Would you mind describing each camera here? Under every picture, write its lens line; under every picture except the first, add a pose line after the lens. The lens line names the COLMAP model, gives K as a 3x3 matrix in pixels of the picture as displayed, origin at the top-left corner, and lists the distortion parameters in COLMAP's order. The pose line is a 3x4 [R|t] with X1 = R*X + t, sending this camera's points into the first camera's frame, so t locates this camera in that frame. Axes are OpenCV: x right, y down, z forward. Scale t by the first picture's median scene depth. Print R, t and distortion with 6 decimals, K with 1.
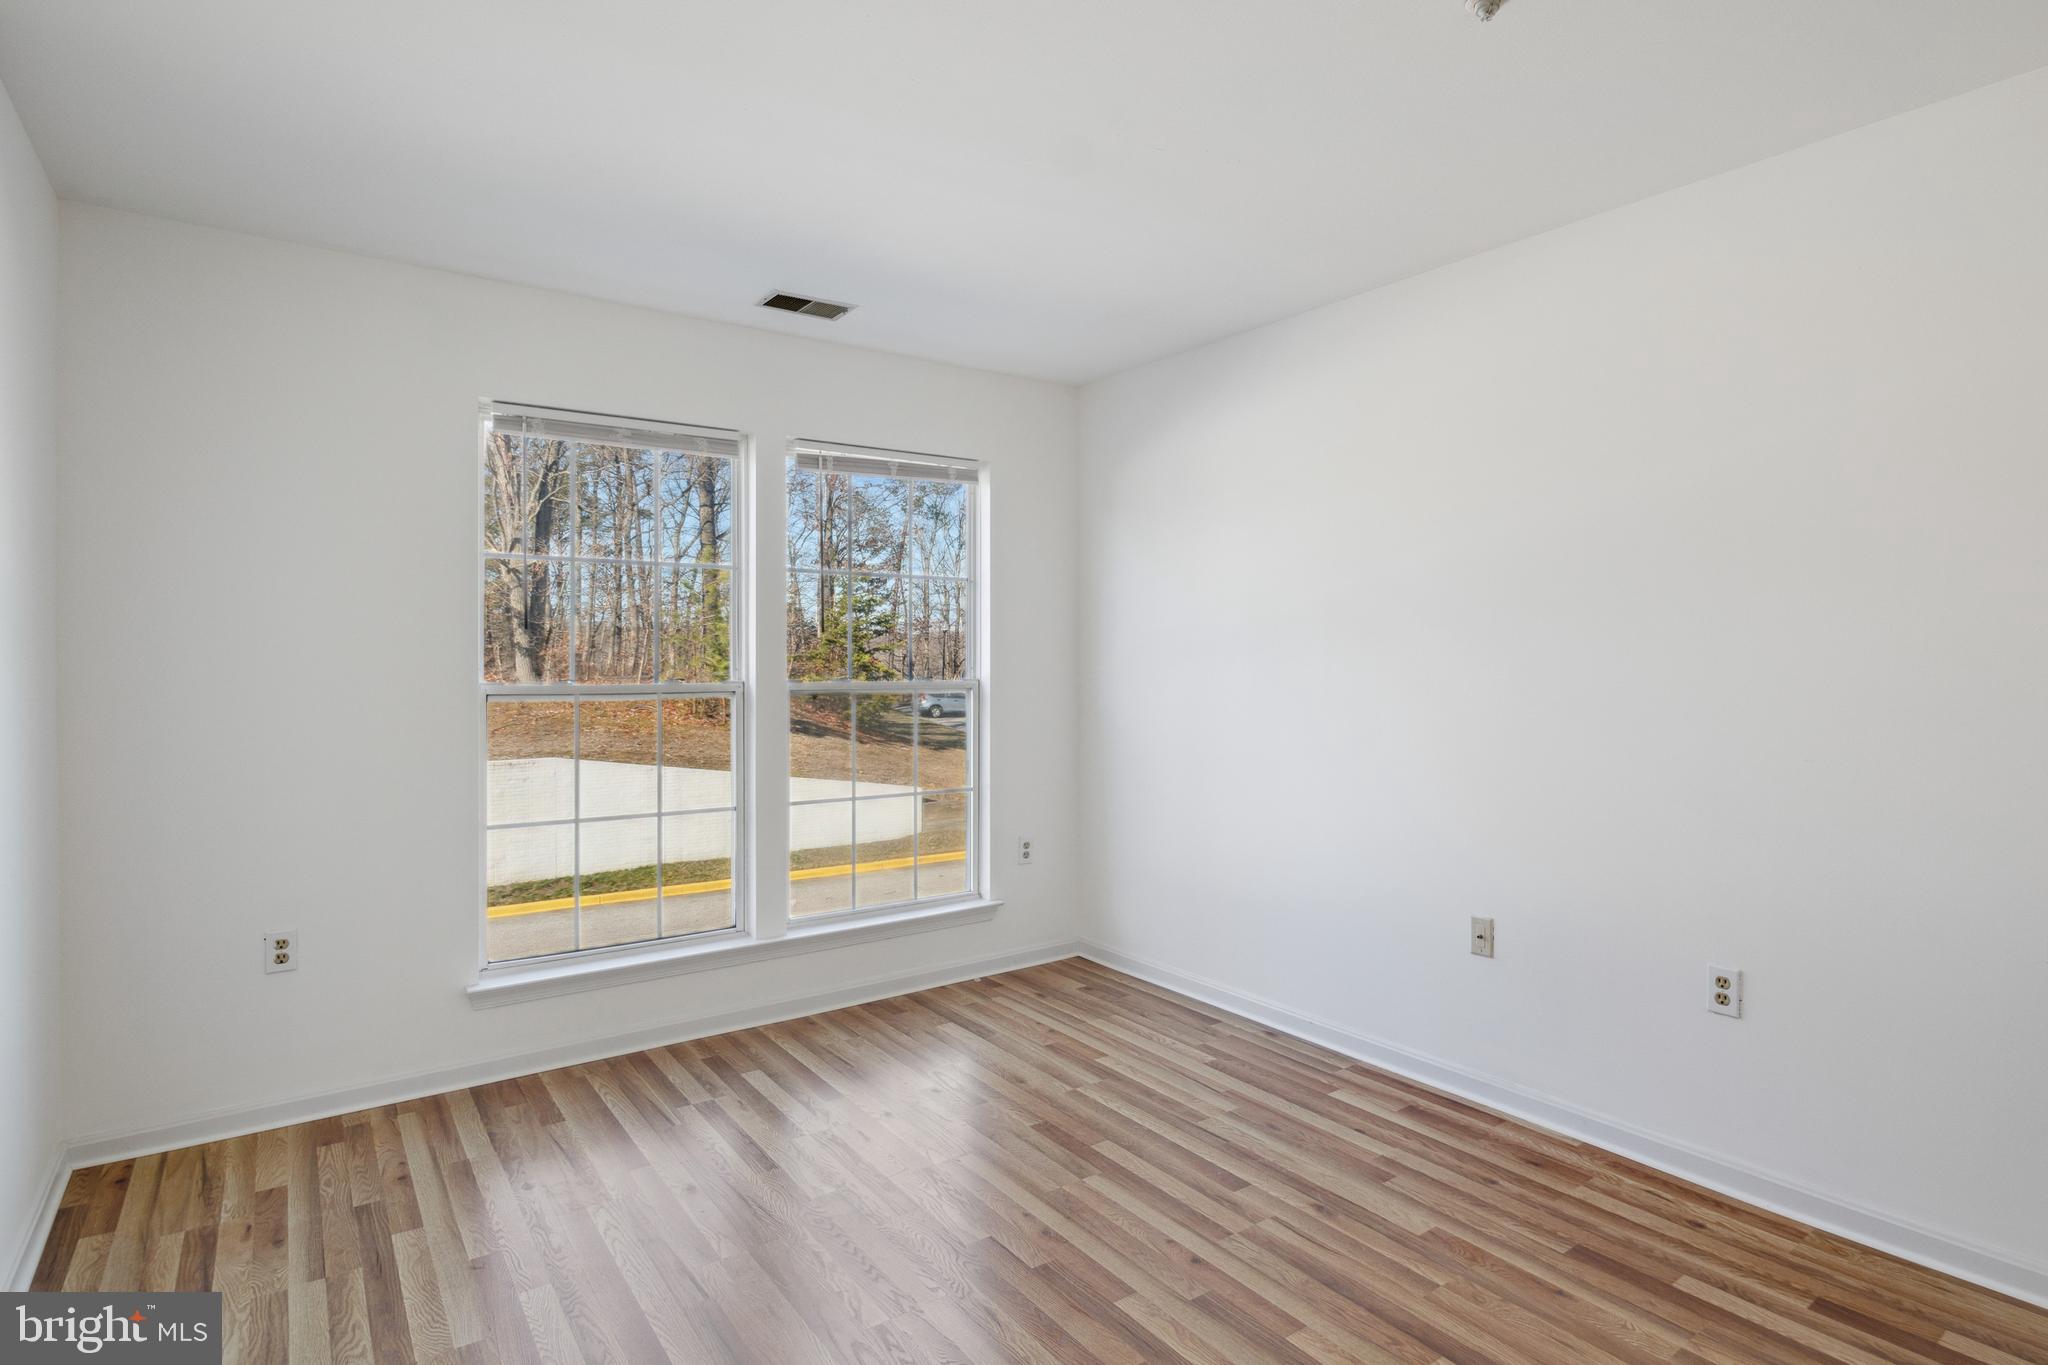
lens RADIAL K [[1034.4, 0, 1002.2], [0, 1034.4, 698.2], [0, 0, 1]] dist [-0.006399, -0.002731]
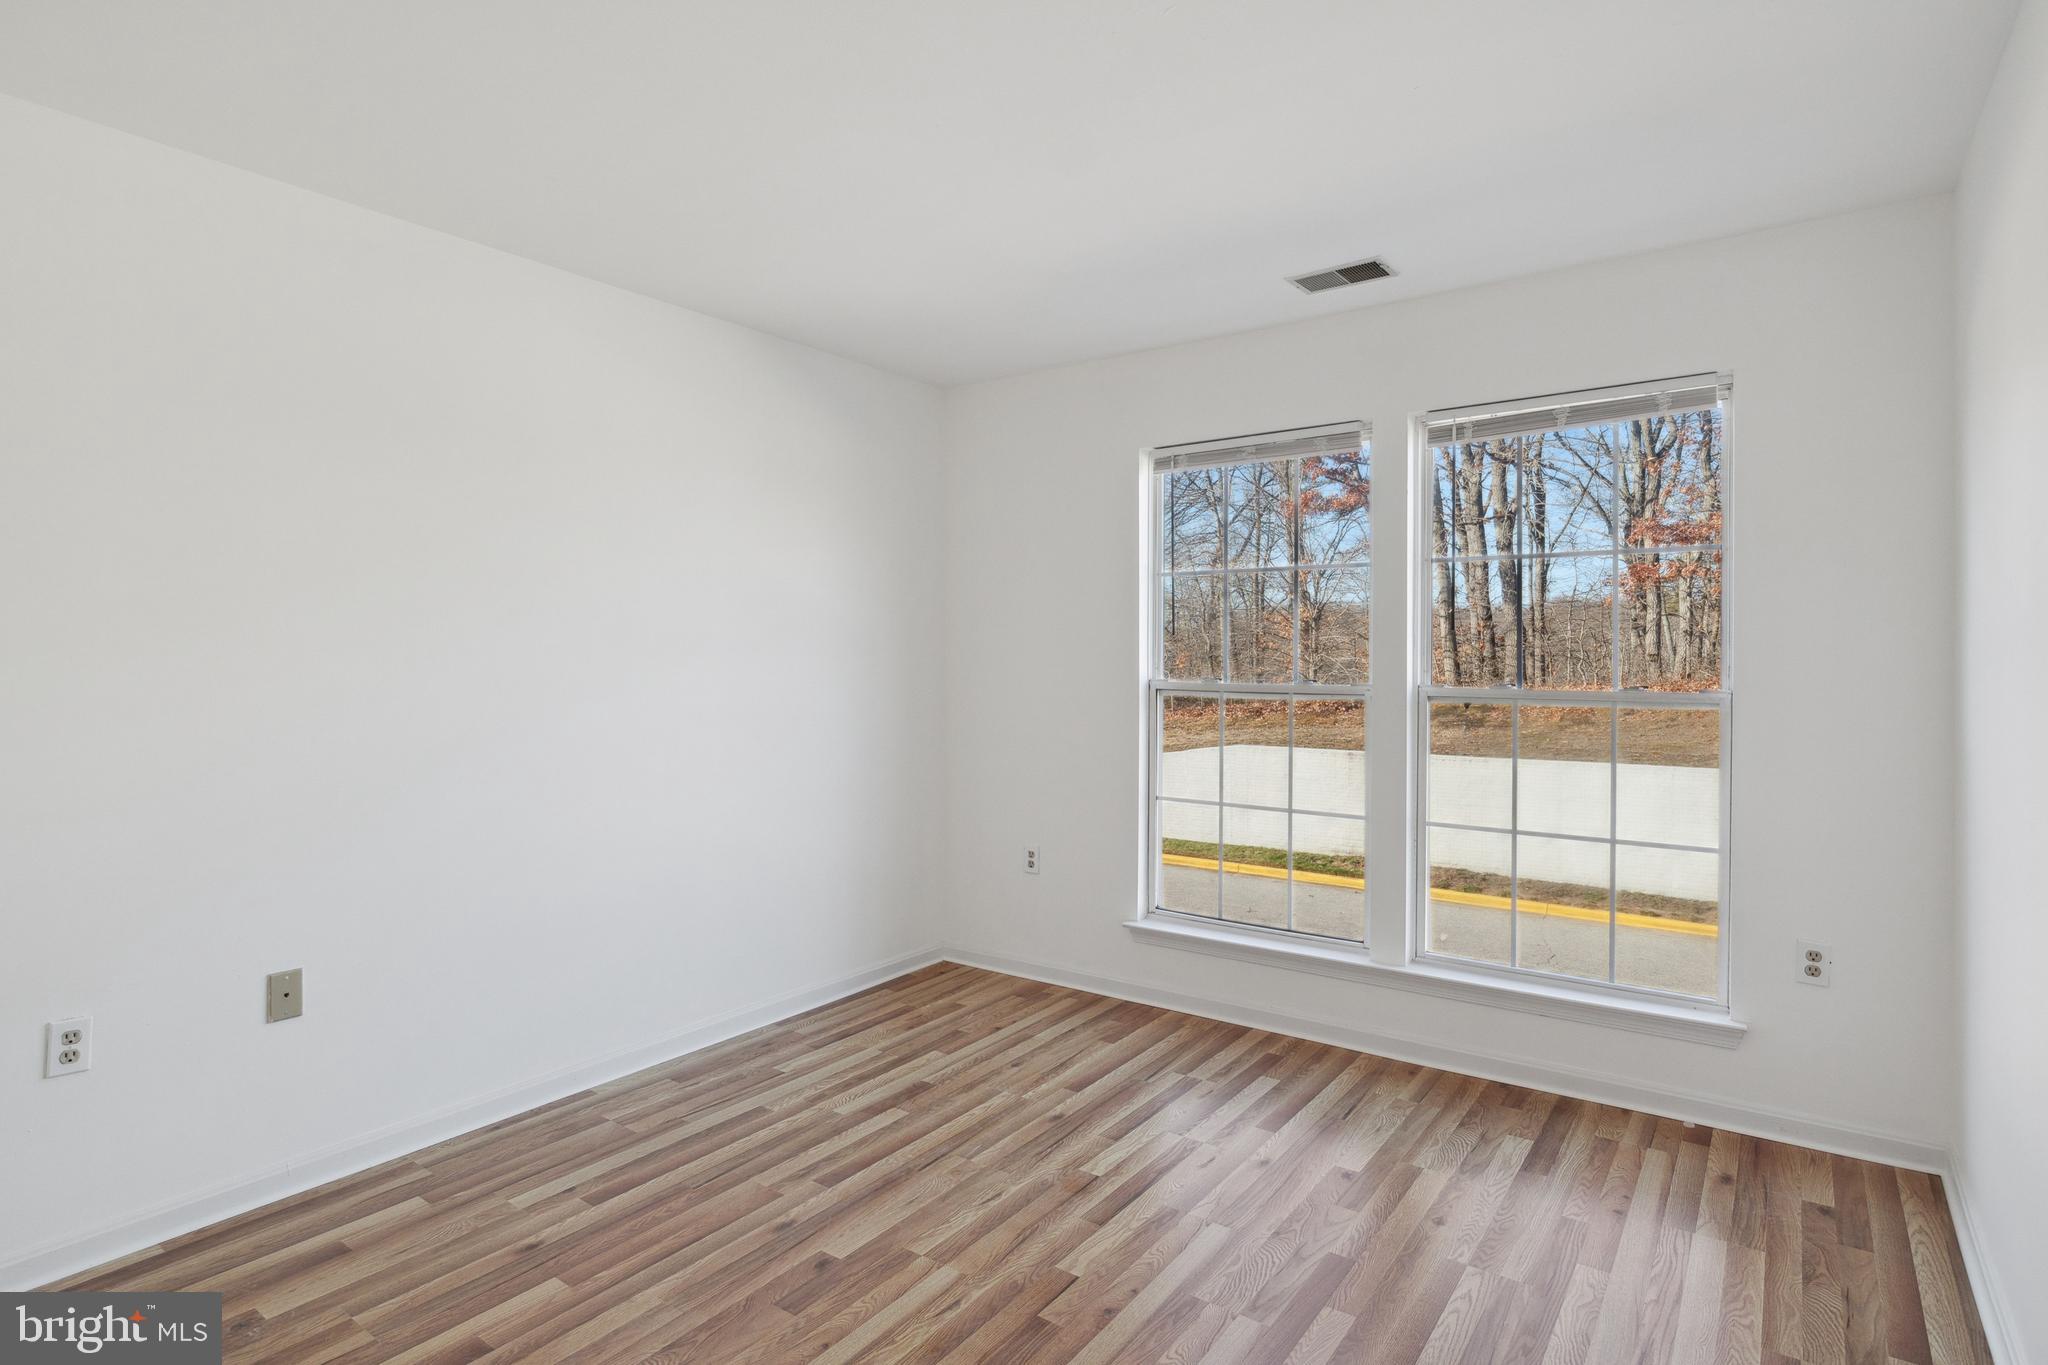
lens RADIAL K [[1050.4, 0, 1057.0], [0, 1050.4, 682.4], [0, 0, 1]] dist [-0.001780, 0.000025]
pose [[0.346817, 0.024239, -0.937620, 0.578490], [-0.040419, 0.999124, 0.010878, -0.016764], [0.937062, 0.034125, 0.347493, 0.421447]]
